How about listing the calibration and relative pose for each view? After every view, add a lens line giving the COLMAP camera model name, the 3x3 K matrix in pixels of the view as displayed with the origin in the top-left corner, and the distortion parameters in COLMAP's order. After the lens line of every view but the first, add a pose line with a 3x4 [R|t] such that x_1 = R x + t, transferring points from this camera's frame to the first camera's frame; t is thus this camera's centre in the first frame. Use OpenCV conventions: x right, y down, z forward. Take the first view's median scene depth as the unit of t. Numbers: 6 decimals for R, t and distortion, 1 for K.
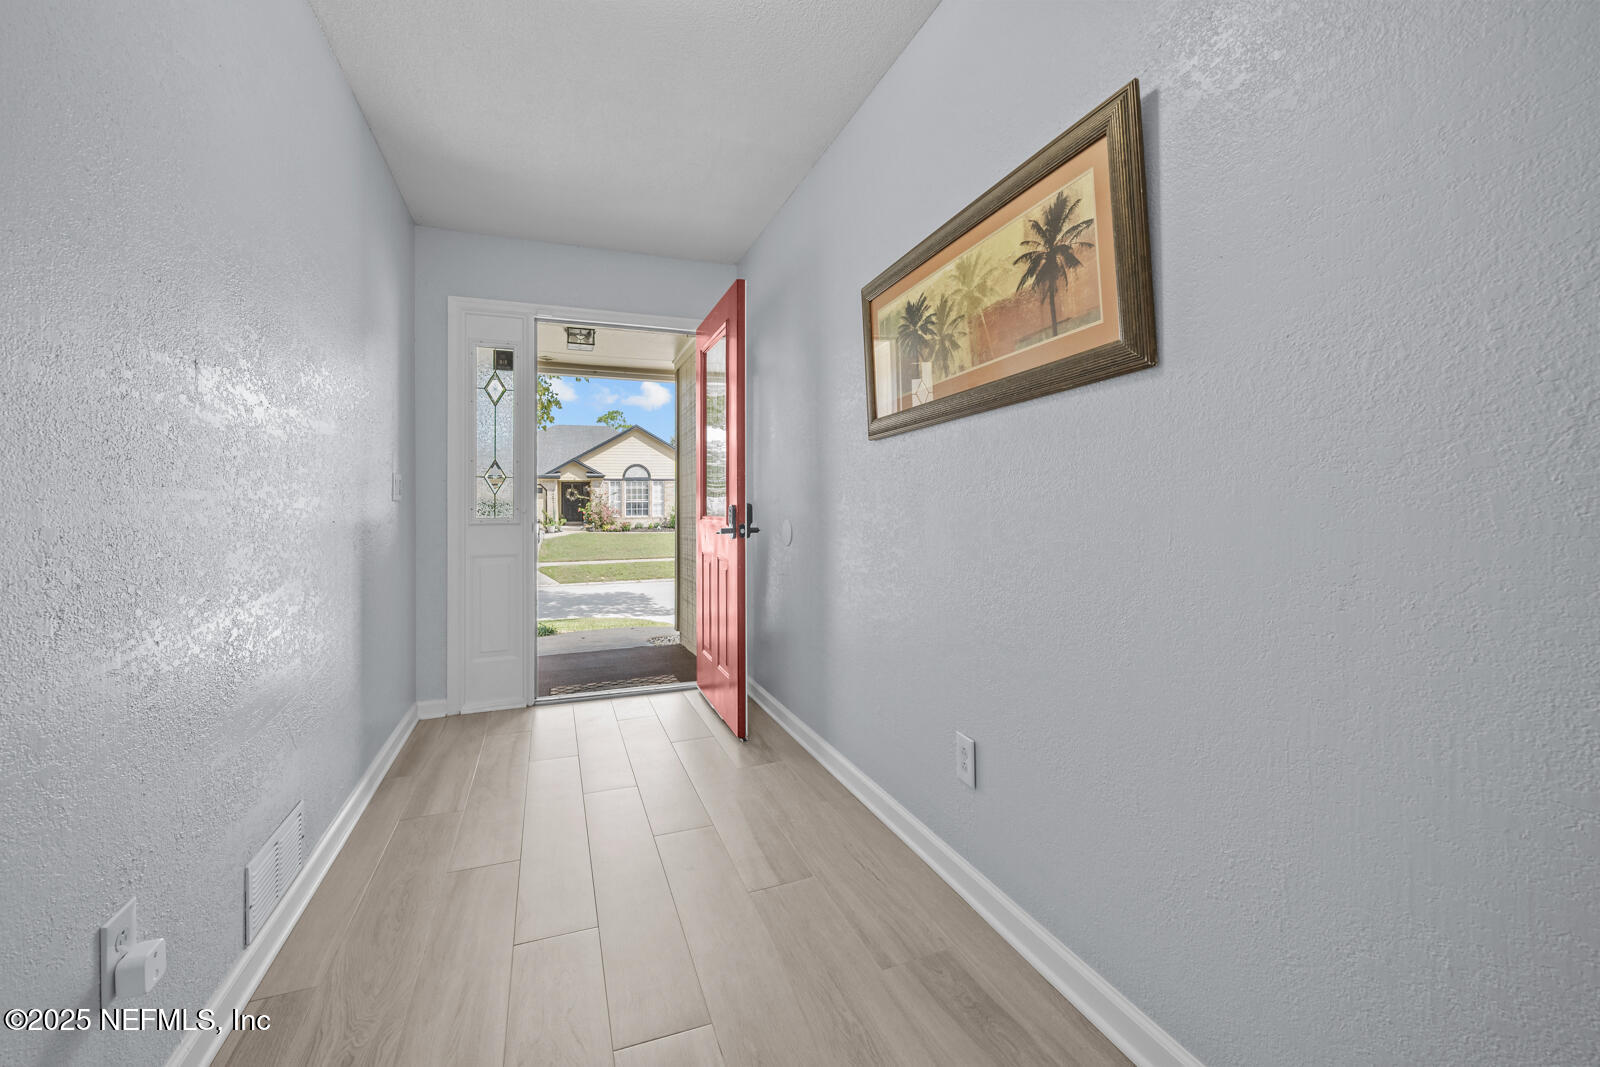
lens RADIAL K [[644.6, 0, 804.5], [0, 644.6, 503.6], [0, 0, 1]] dist [-0.000643, -0.000068]
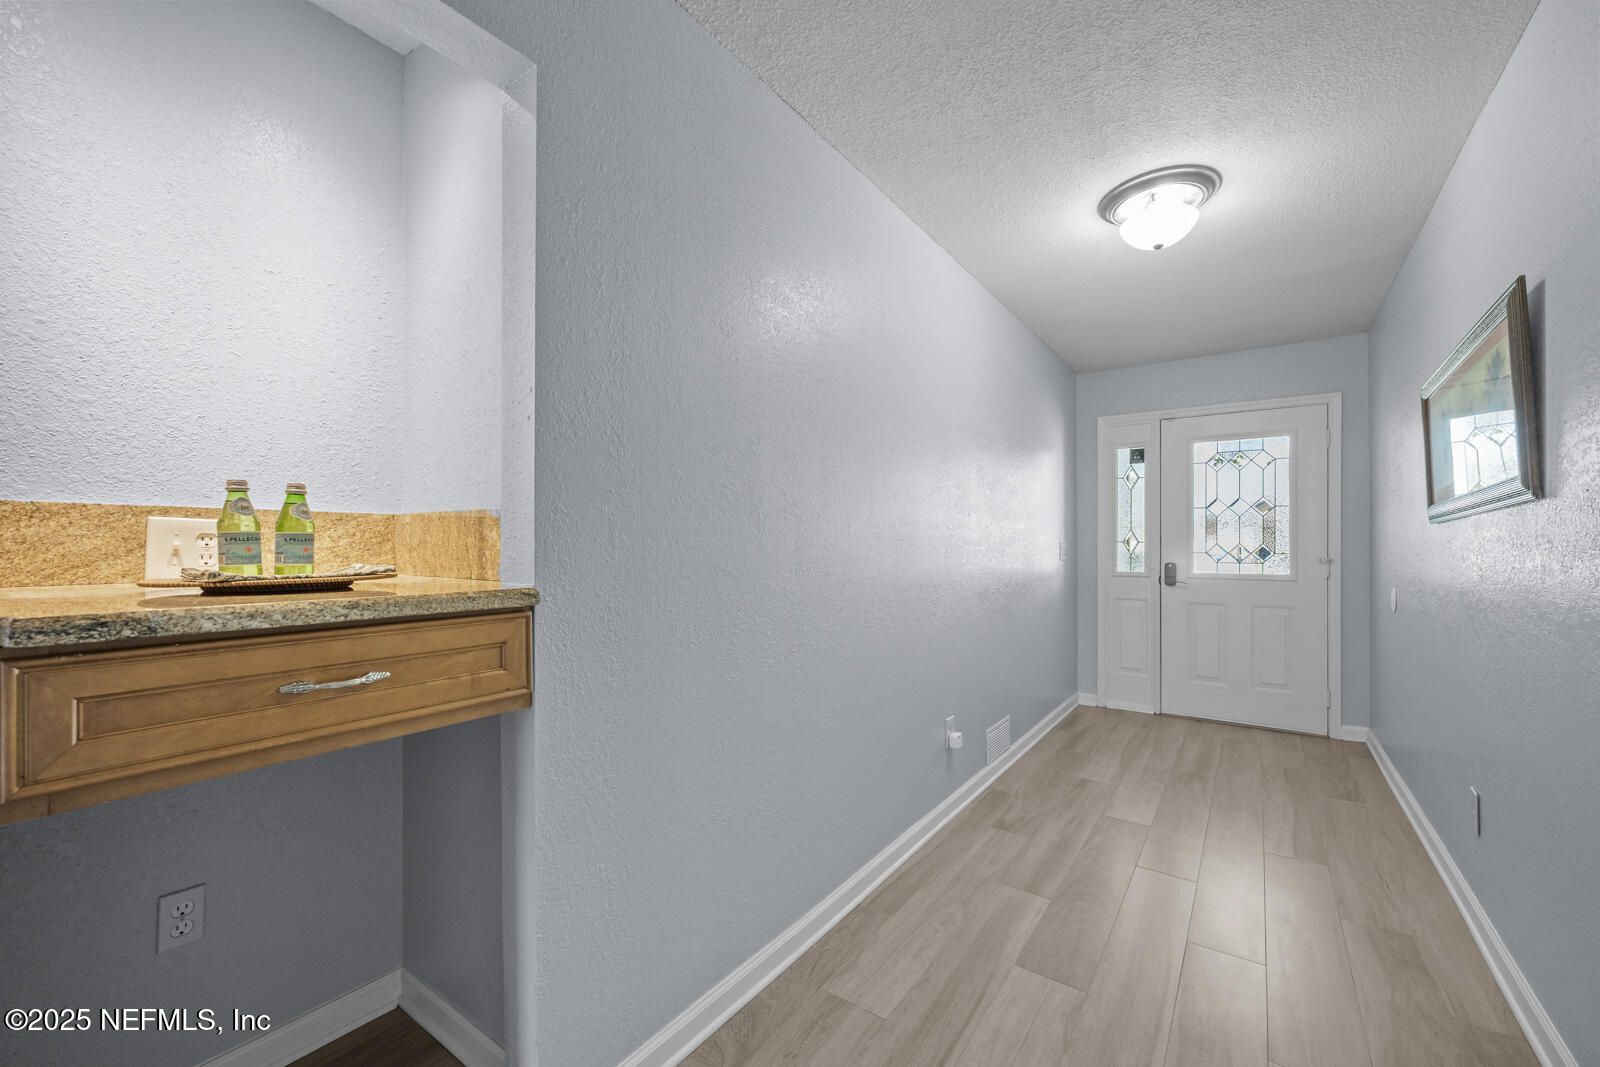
lens RADIAL K [[650.8, 0, 785.4], [0, 650.8, 536.7], [0, 0, 1]] dist [-0.001058, -0.000059]
pose [[0.523337, -0.002438, -0.852122, 0.353526], [0.002311, 0.999996, -0.001441, -0.057800], [0.852122, -0.001215, 0.523341, -0.395454]]
